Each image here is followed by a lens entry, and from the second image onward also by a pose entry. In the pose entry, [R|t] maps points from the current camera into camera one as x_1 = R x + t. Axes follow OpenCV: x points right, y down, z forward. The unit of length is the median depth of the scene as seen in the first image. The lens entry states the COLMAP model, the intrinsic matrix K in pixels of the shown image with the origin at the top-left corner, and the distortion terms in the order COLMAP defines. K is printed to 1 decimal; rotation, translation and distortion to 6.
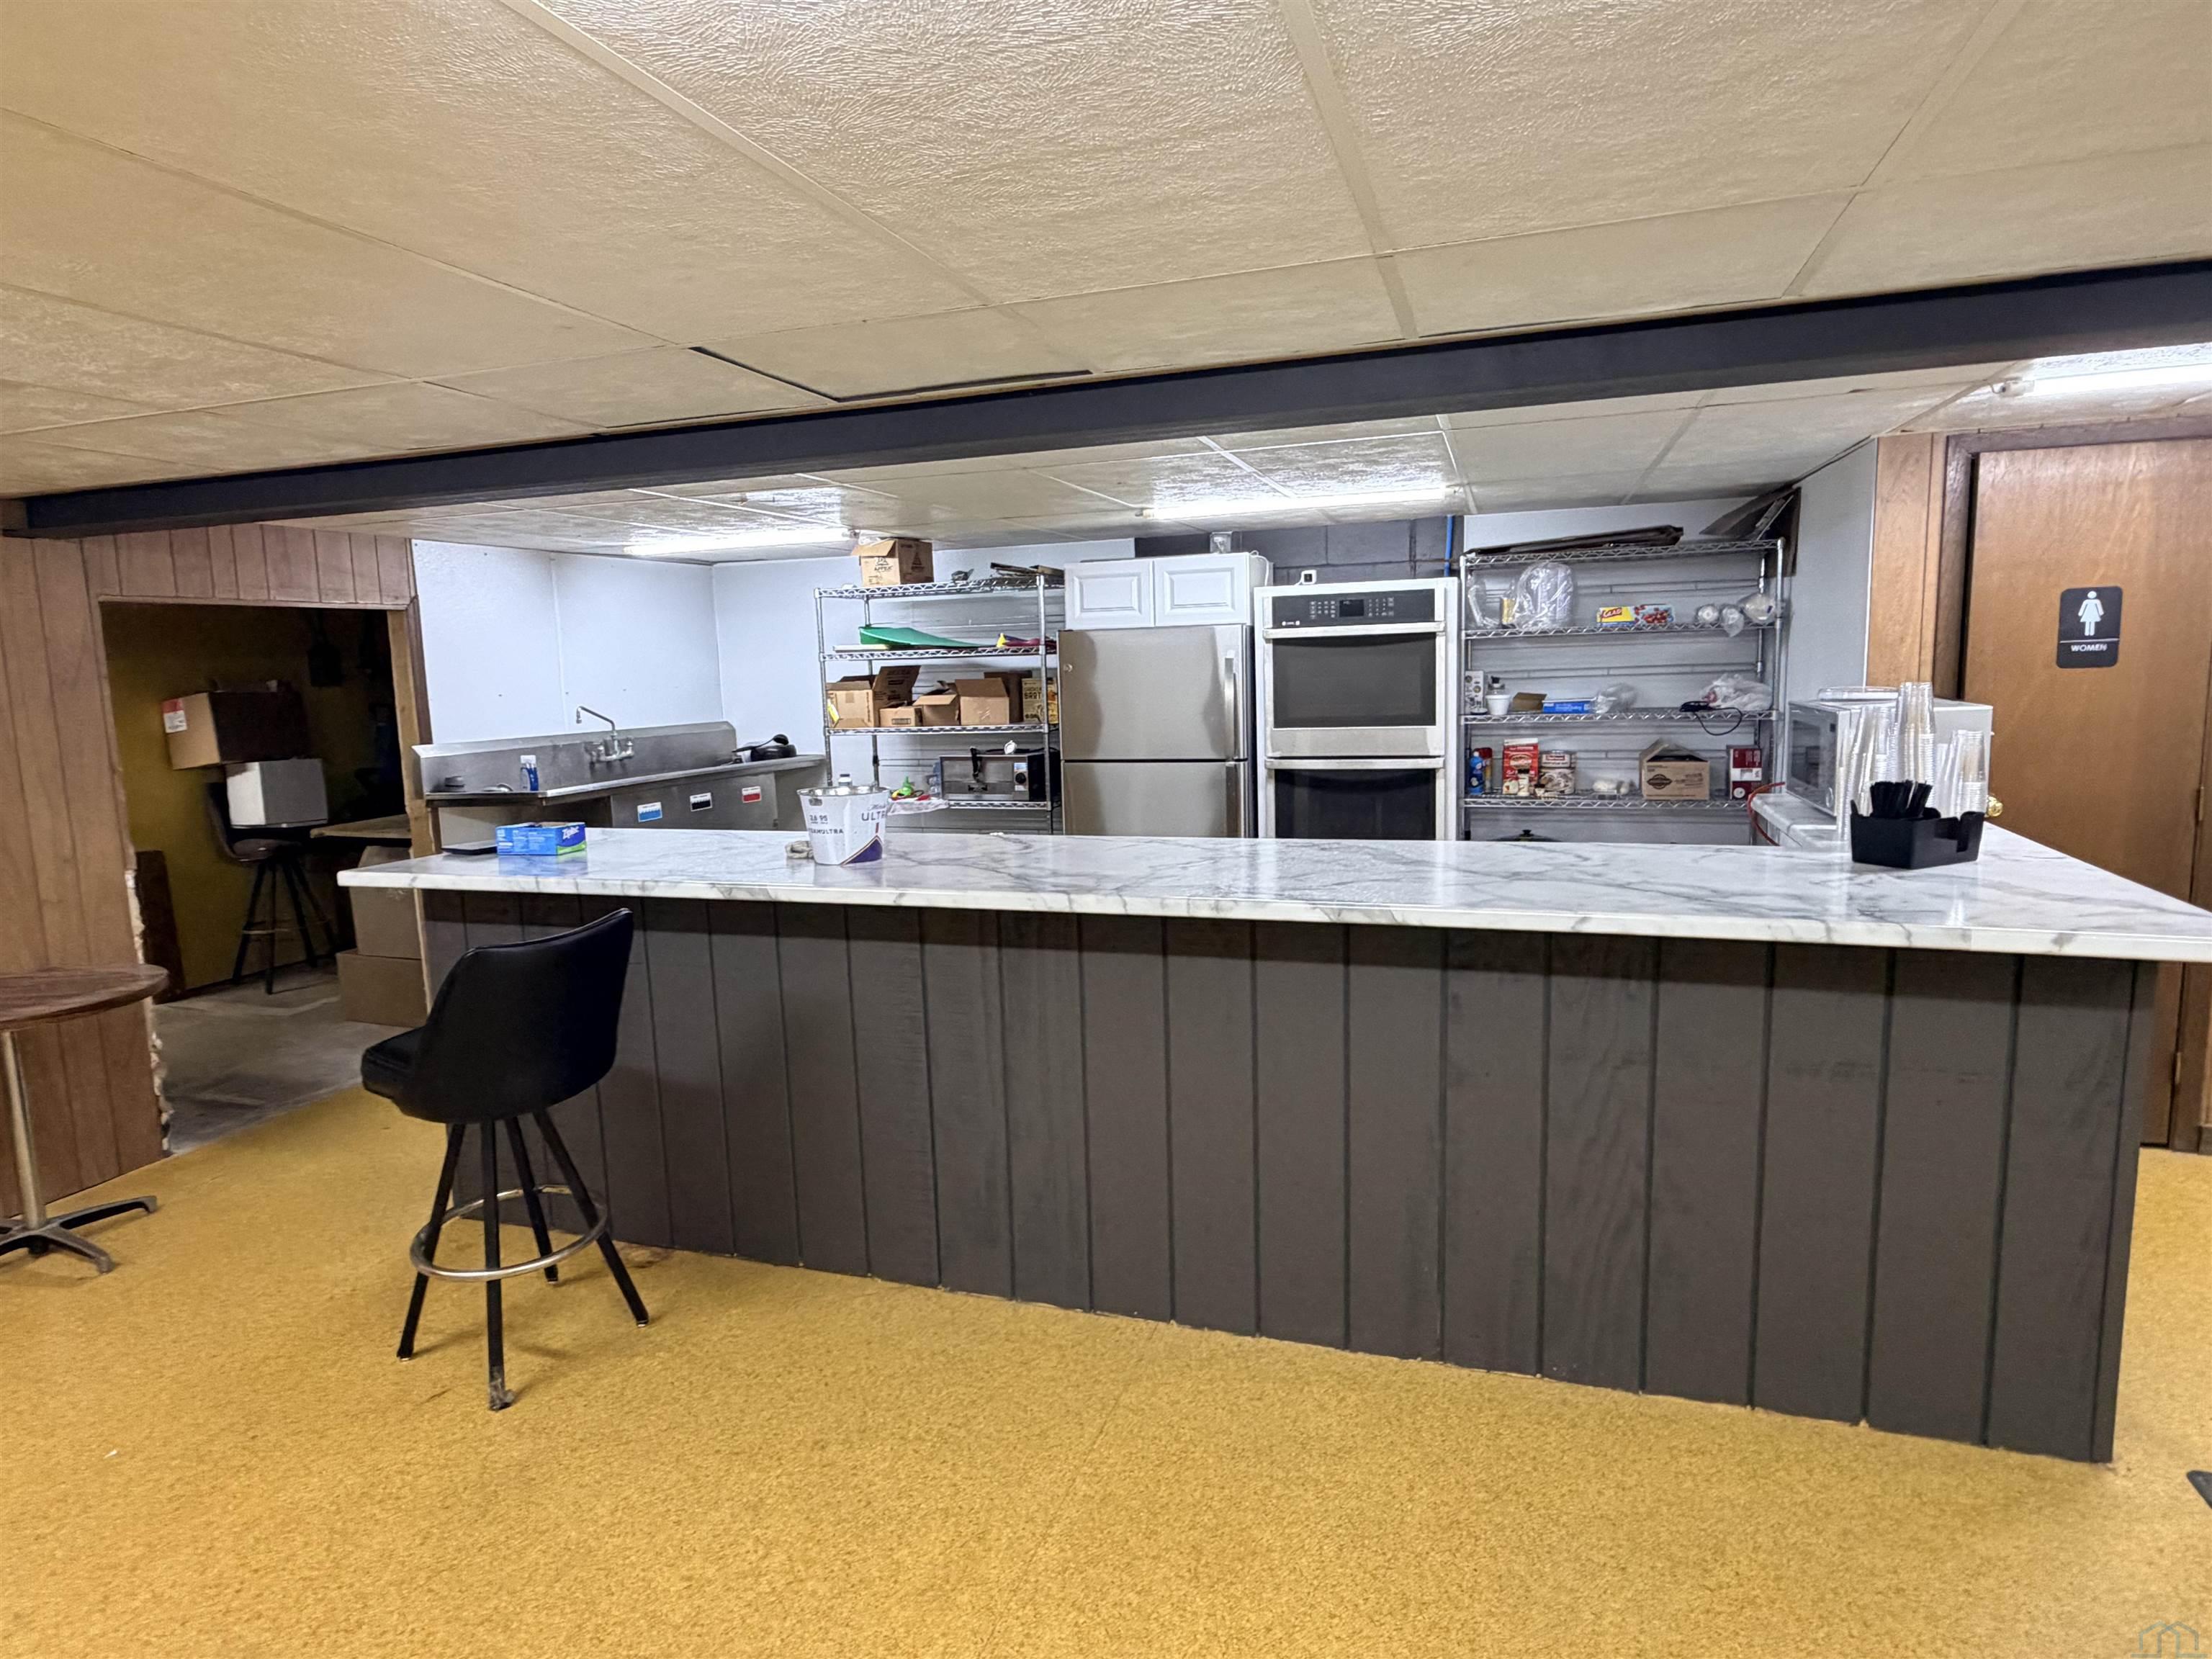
lens RADIAL K [[1225.5, 0, 1101.9], [0, 1225.5, 829.9], [0, 0, 1]] dist [-0.009630, 0.000360]
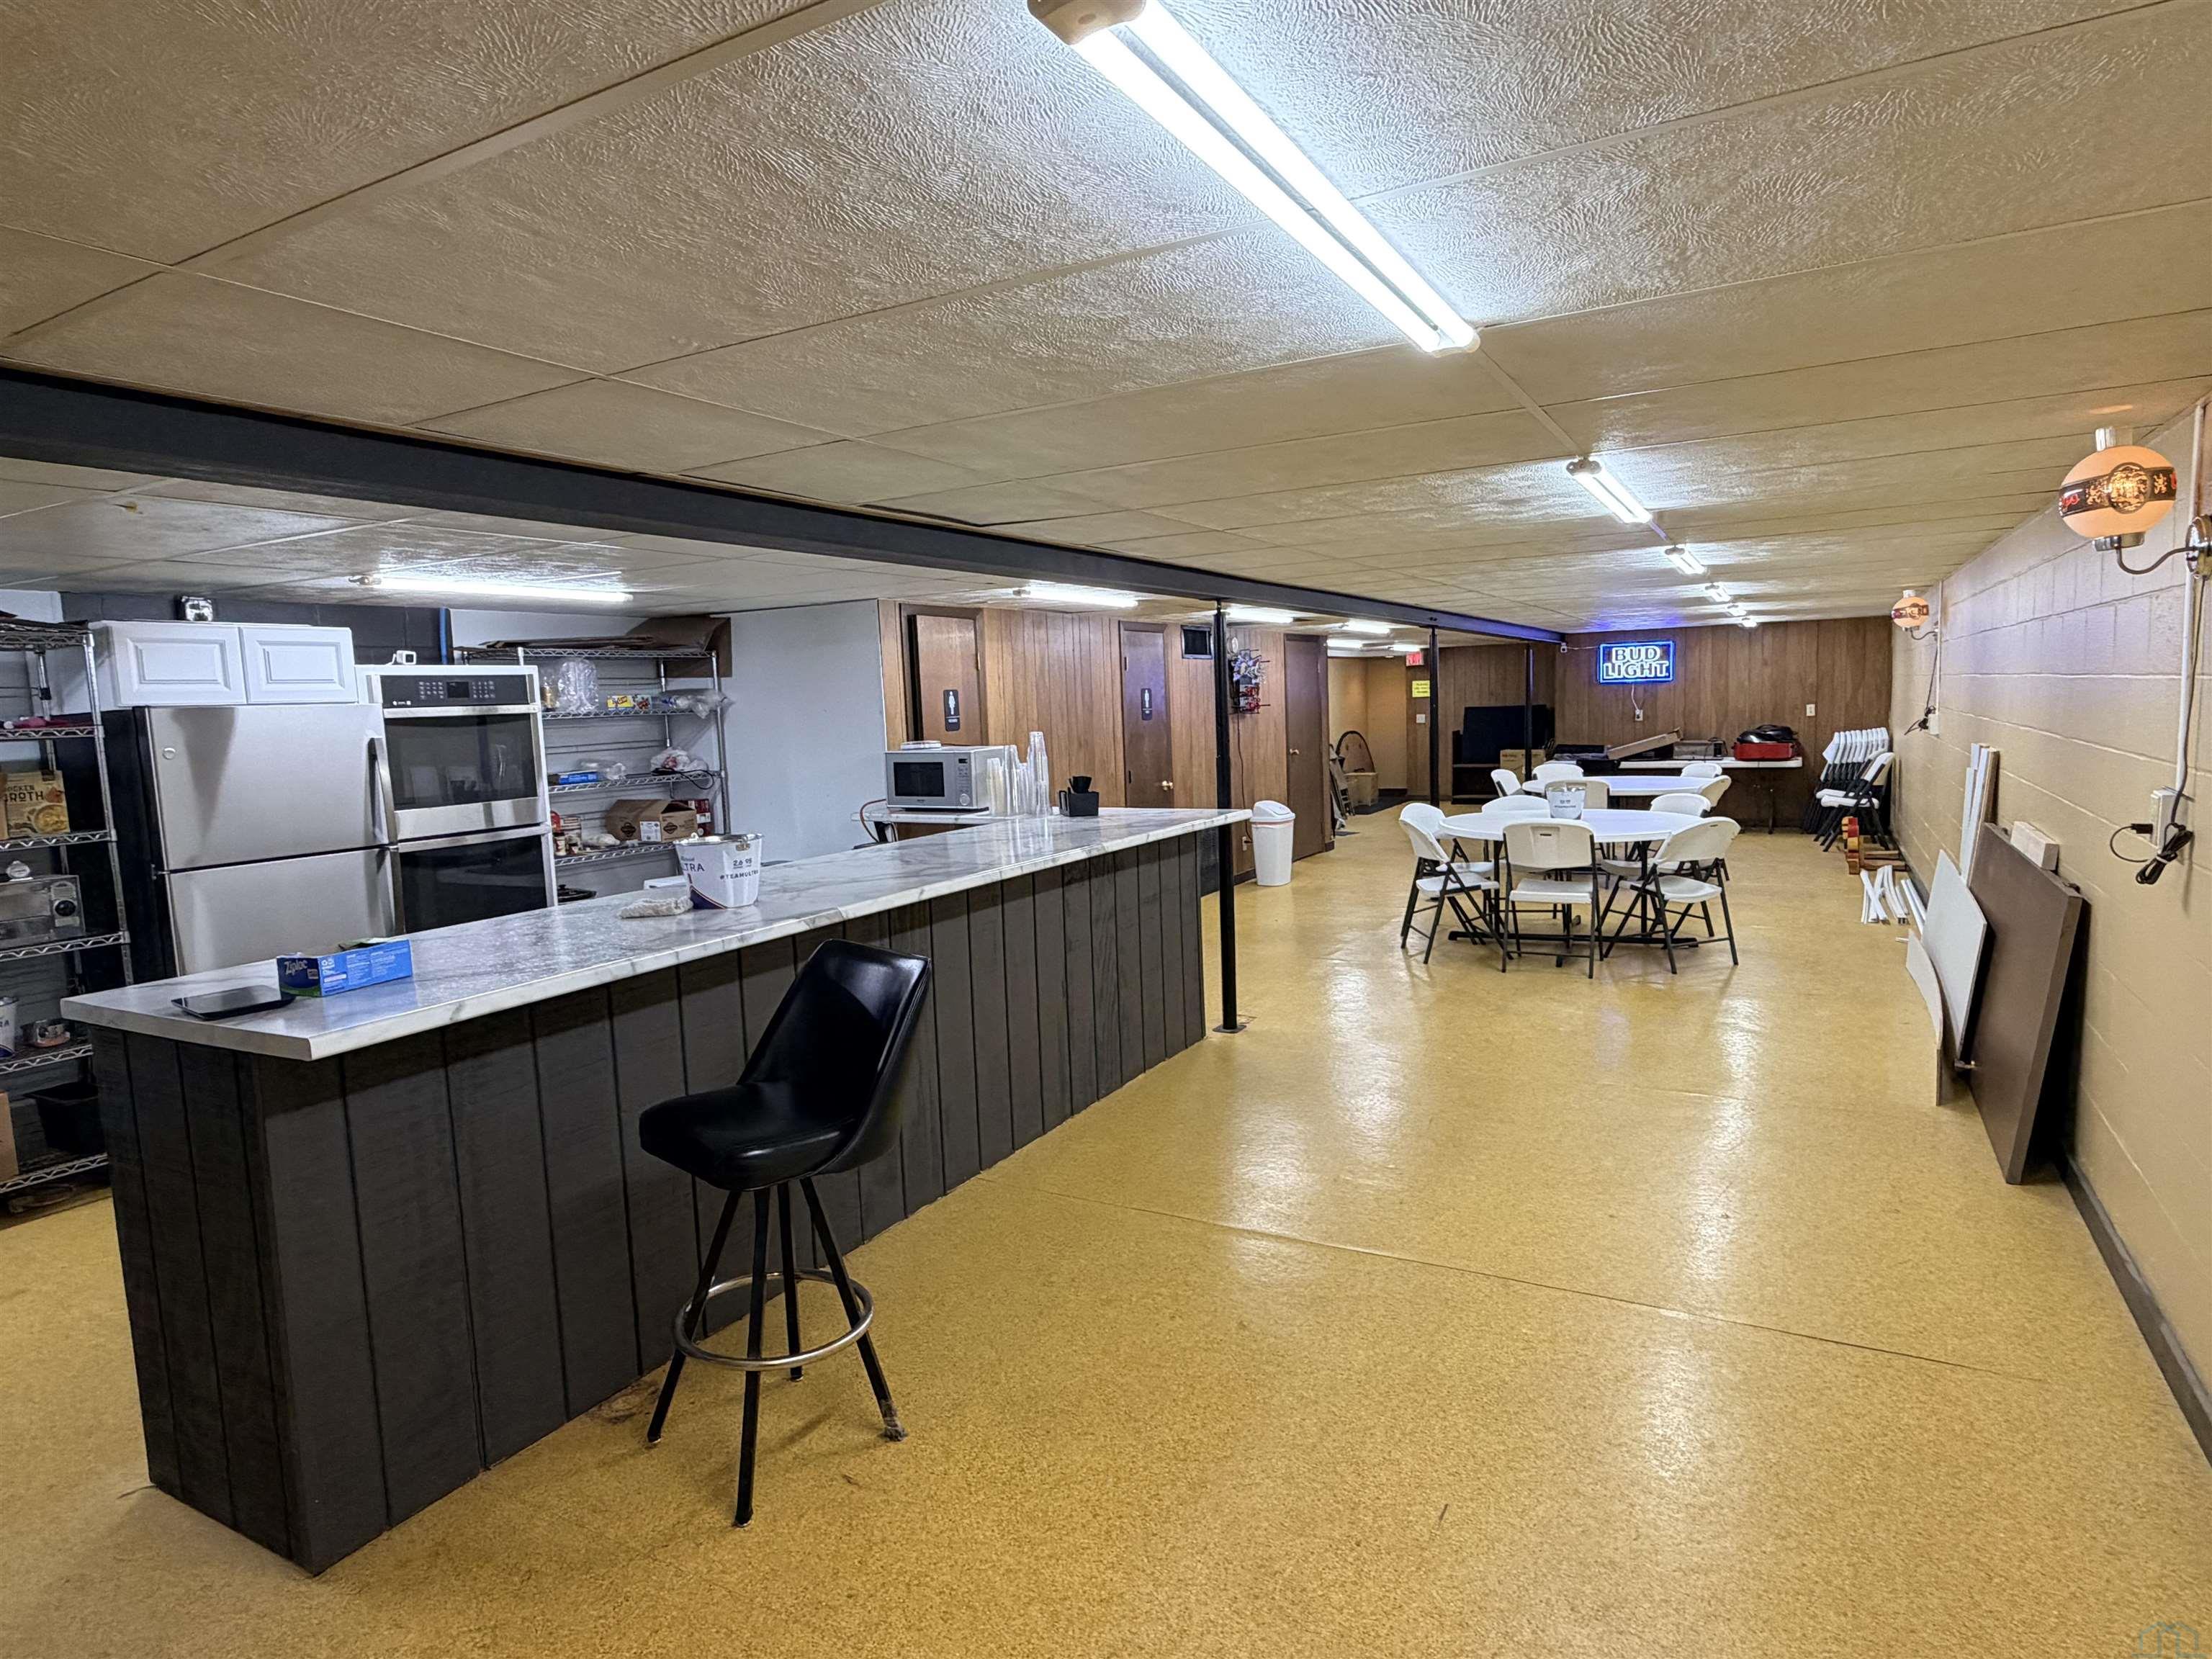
lens RADIAL K [[1225.5, 0, 1107.6], [0, 1225.5, 828.9], [0, 0, 1]] dist [-0.009630, 0.000360]
pose [[0.187319, -0.077350, 0.979249, -0.697158], [0.167353, 0.984834, 0.045778, -0.019596], [-0.967938, 0.155305, 0.197423, 0.272985]]
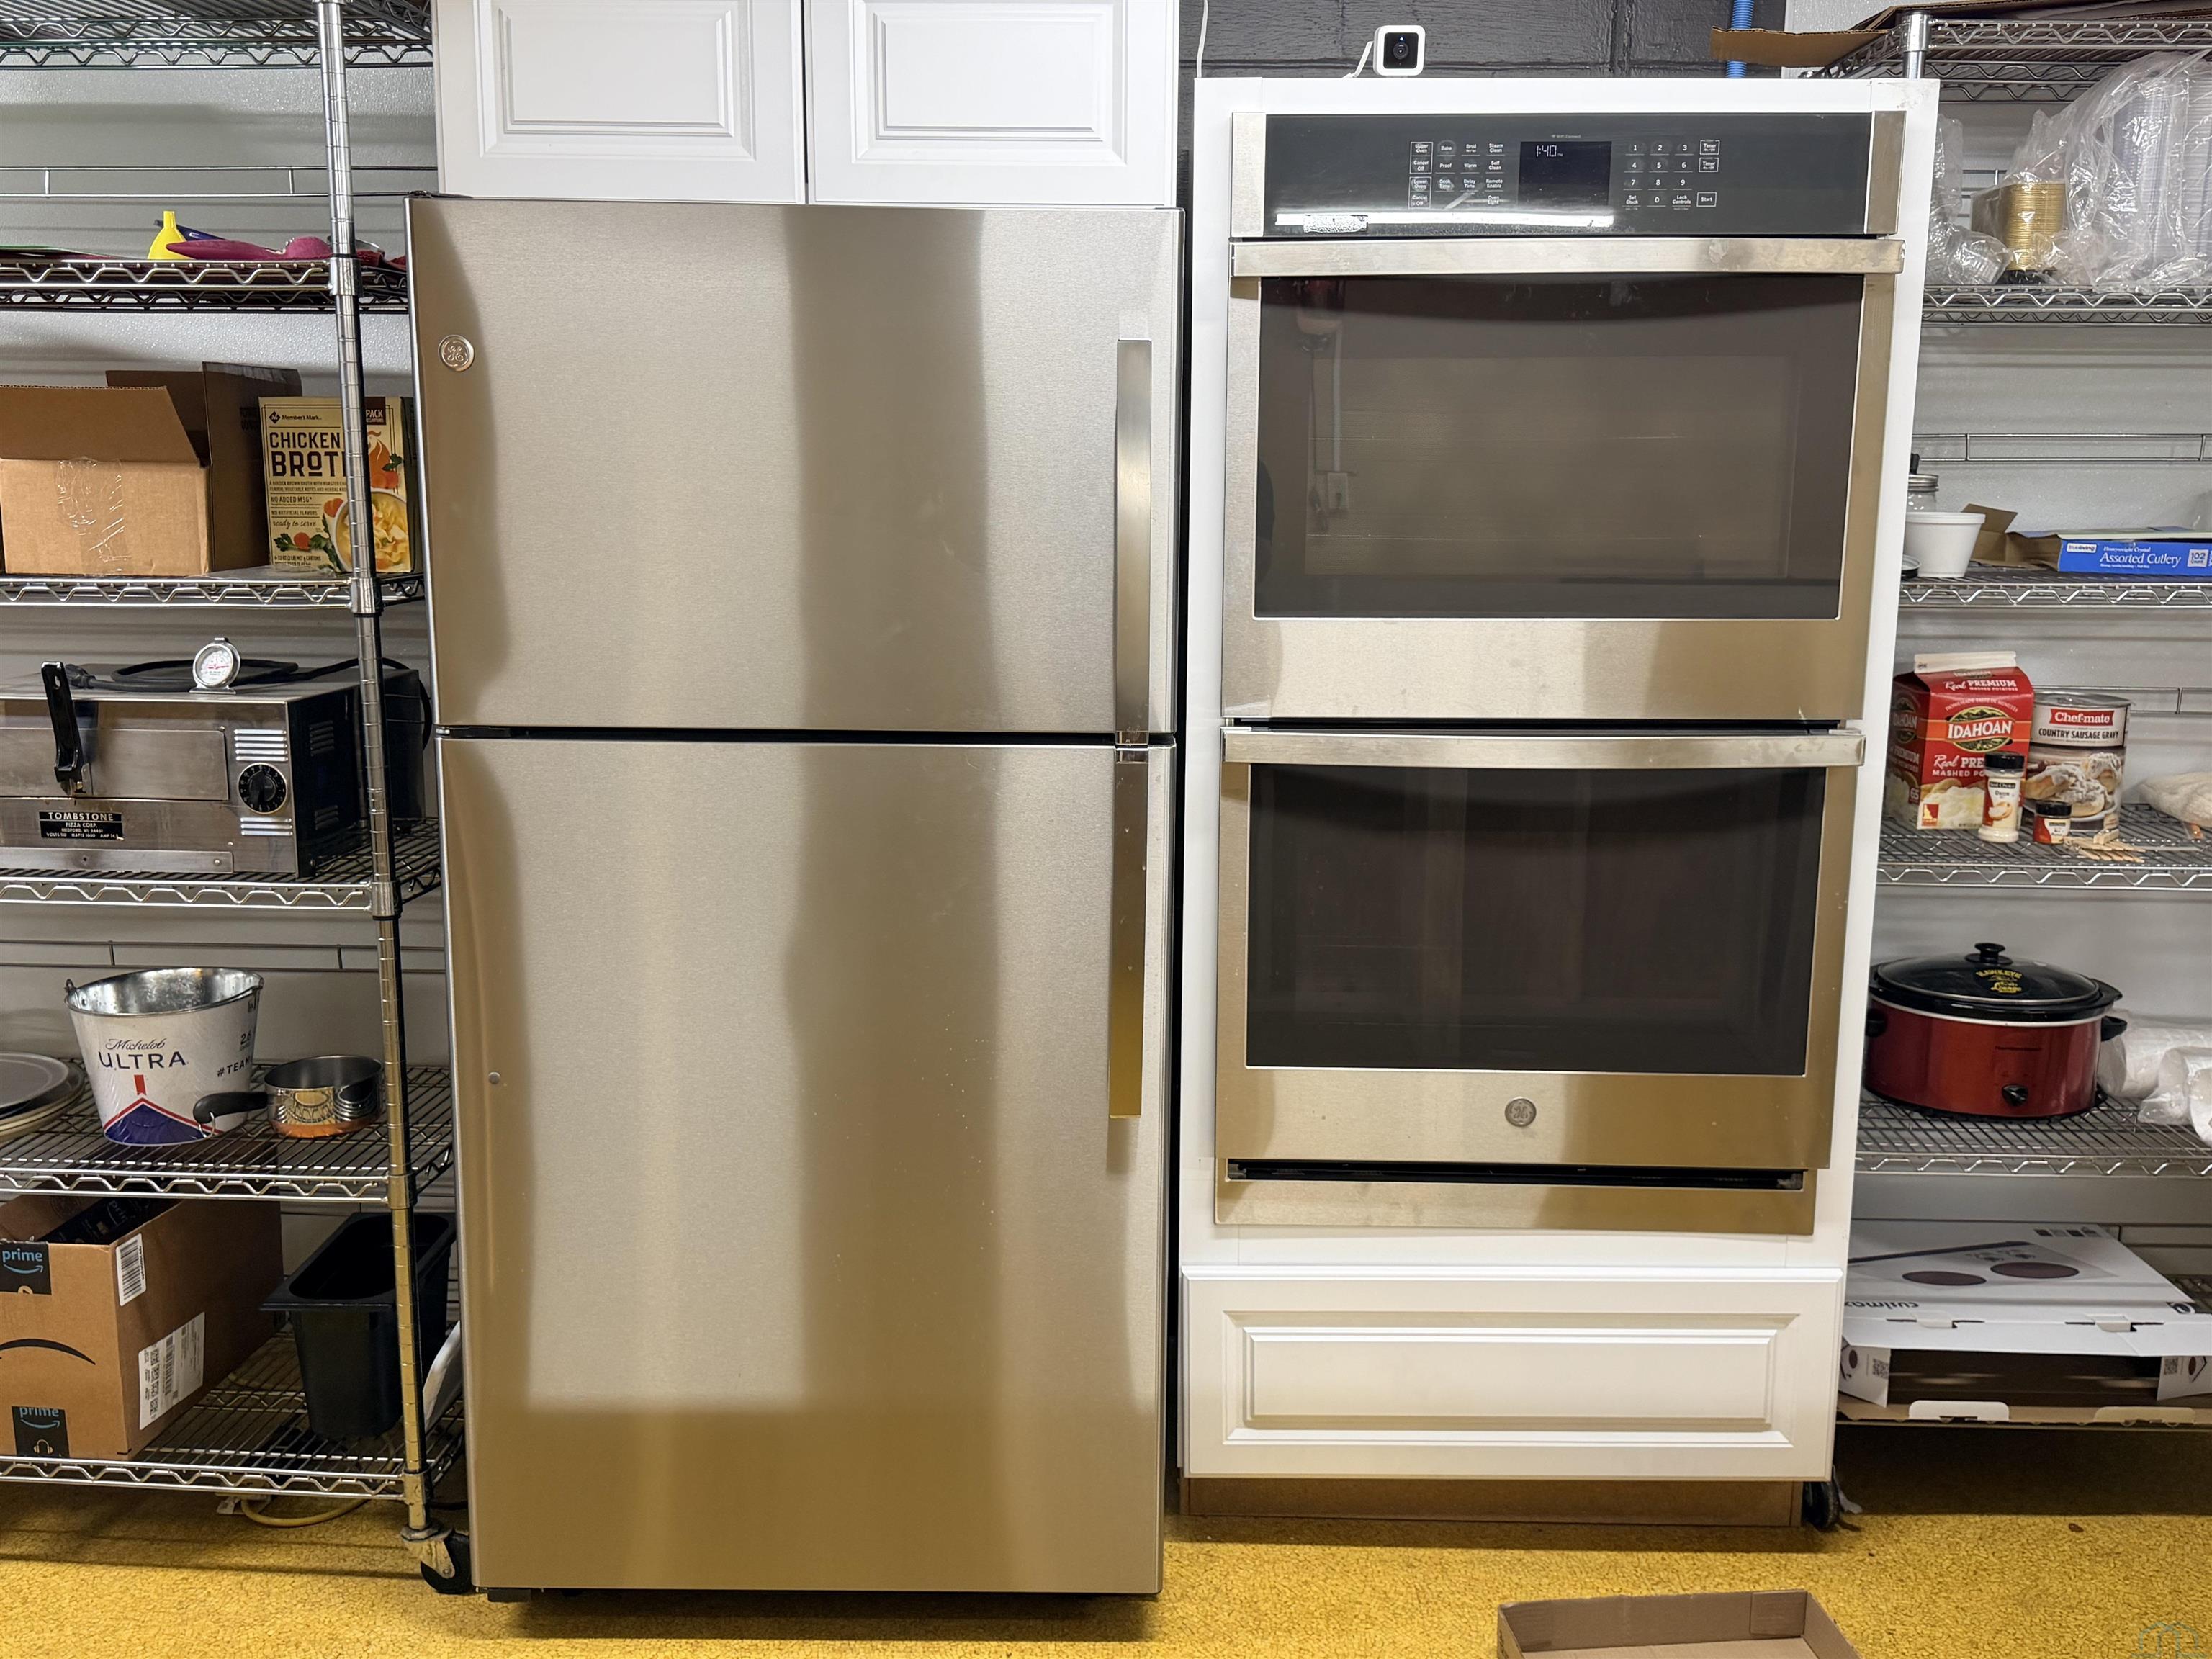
lens RADIAL K [[2085.1, 0, 1108.1], [0, 2085.1, 815.6], [0, 0, 1]] dist [0.012238, 0.000000]
pose [[0.956390, -0.016929, 0.291601, -0.026245], [0.002357, 0.998734, 0.050252, -0.062357], [-0.292083, -0.047373, 0.955219, 0.570982]]
